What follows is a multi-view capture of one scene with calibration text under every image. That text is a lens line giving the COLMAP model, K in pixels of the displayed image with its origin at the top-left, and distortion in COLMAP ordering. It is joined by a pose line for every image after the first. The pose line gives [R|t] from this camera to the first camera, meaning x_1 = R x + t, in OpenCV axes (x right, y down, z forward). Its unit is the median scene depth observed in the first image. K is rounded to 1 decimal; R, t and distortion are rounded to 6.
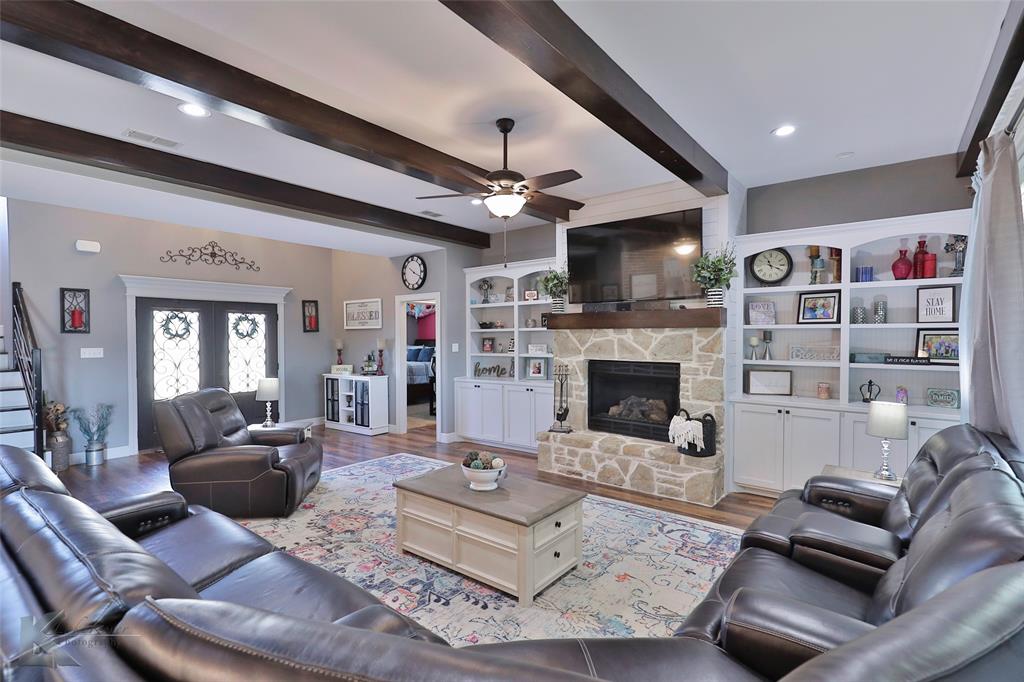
lens RADIAL K [[480.6, 0, 511.3], [0, 480.6, 343.1], [0, 0, 1]] dist [-0.001435, 0.000009]
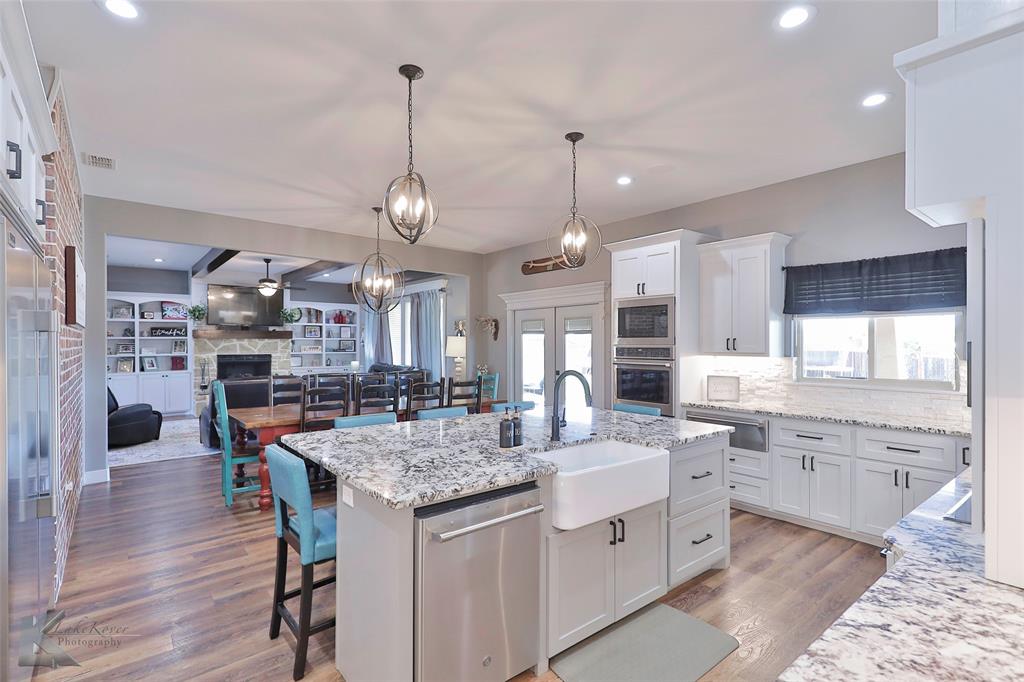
lens RADIAL K [[480.6, 0, 511.3], [0, 480.6, 343.1], [0, 0, 1]] dist [-0.001435, 0.000009]
pose [[0.208377, 0.002167, 0.978046, -1.613939], [0.017059, 0.999837, -0.005850, 0.021318], [-0.977900, 0.017903, 0.208306, -0.581375]]
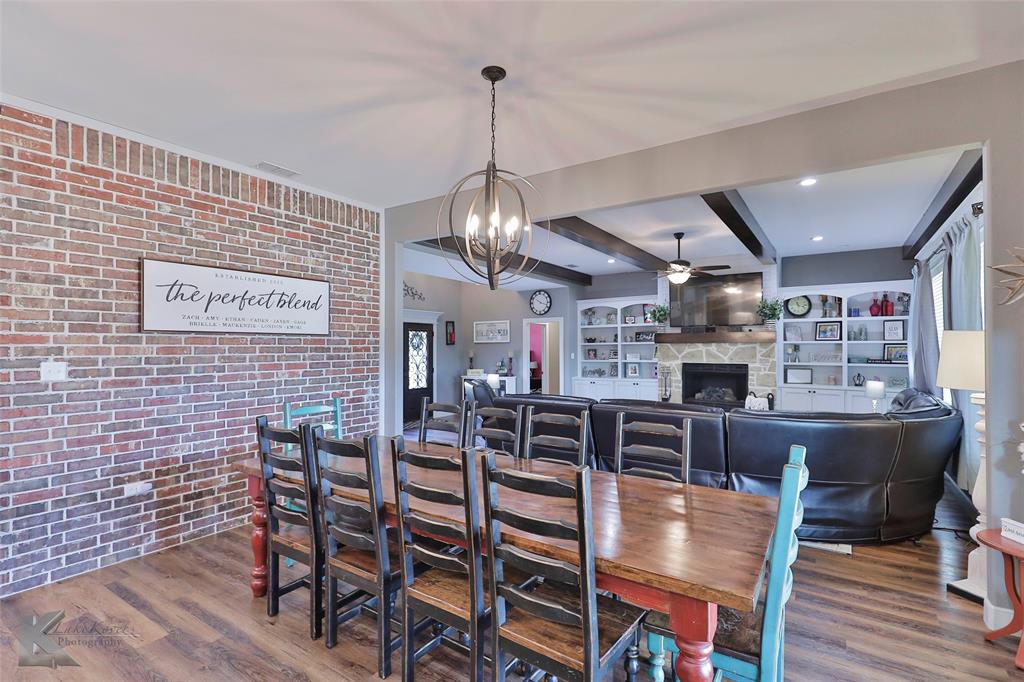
lens RADIAL K [[480.6, 0, 511.3], [0, 480.6, 343.1], [0, 0, 1]] dist [-0.001435, 0.000009]
pose [[0.997130, 0.001445, 0.075697, -0.576114], [0.000504, 0.999669, -0.025730, 0.011204], [-0.075709, 0.025695, 0.996799, -0.579046]]
